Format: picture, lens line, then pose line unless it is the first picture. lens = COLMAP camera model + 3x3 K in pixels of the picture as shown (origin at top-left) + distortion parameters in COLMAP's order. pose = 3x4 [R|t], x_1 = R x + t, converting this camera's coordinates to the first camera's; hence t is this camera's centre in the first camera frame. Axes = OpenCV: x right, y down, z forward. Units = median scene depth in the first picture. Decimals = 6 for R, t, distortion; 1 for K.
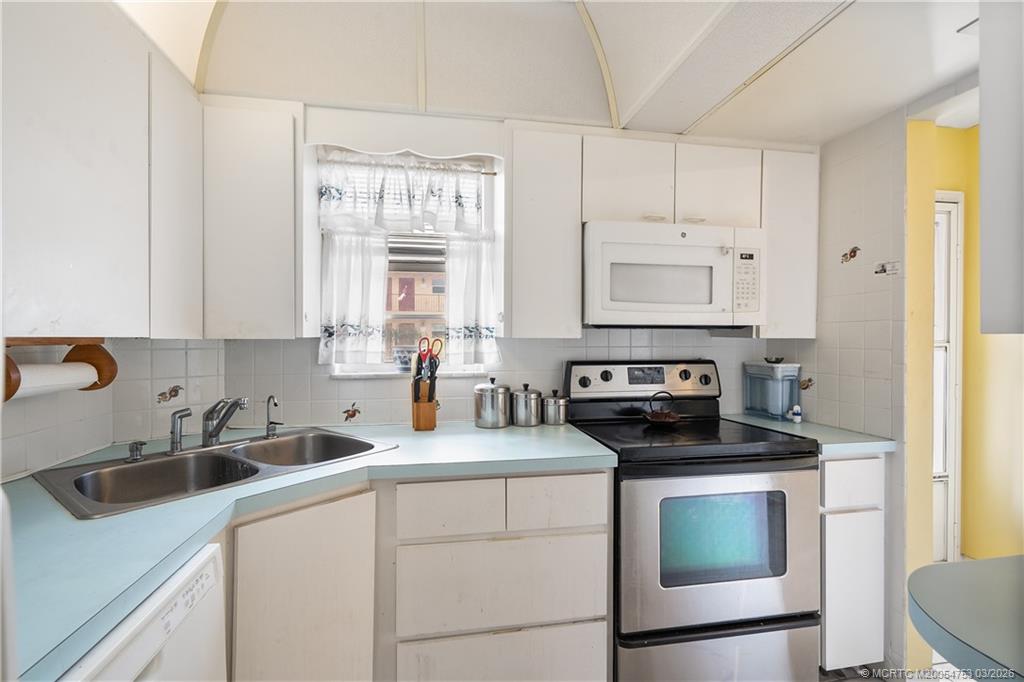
lens RADIAL K [[479.3, 0, 513.3], [0, 479.3, 337.5], [0, 0, 1]] dist [-0.011061, -0.003456]
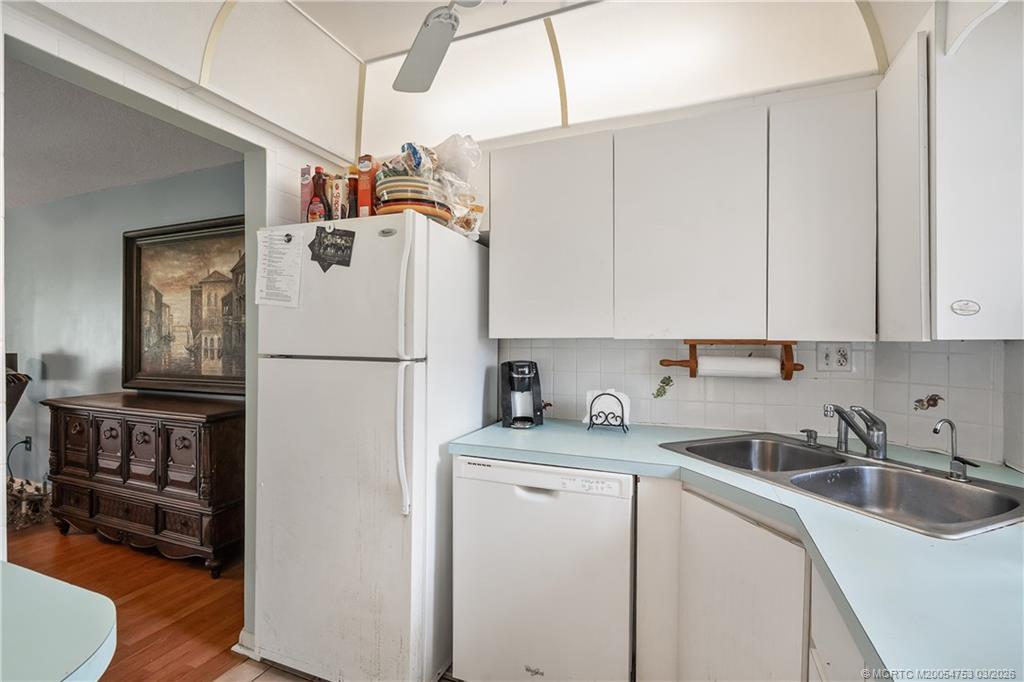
lens RADIAL K [[479.3, 0, 512.1], [0, 479.3, 341.9], [0, 0, 1]] dist [-0.011061, -0.003456]
pose [[-0.552704, 0.002807, -0.833373, 0.467211], [-0.002108, 0.999986, 0.004766, 0.001448], [0.833375, 0.004391, -0.552690, 0.853690]]
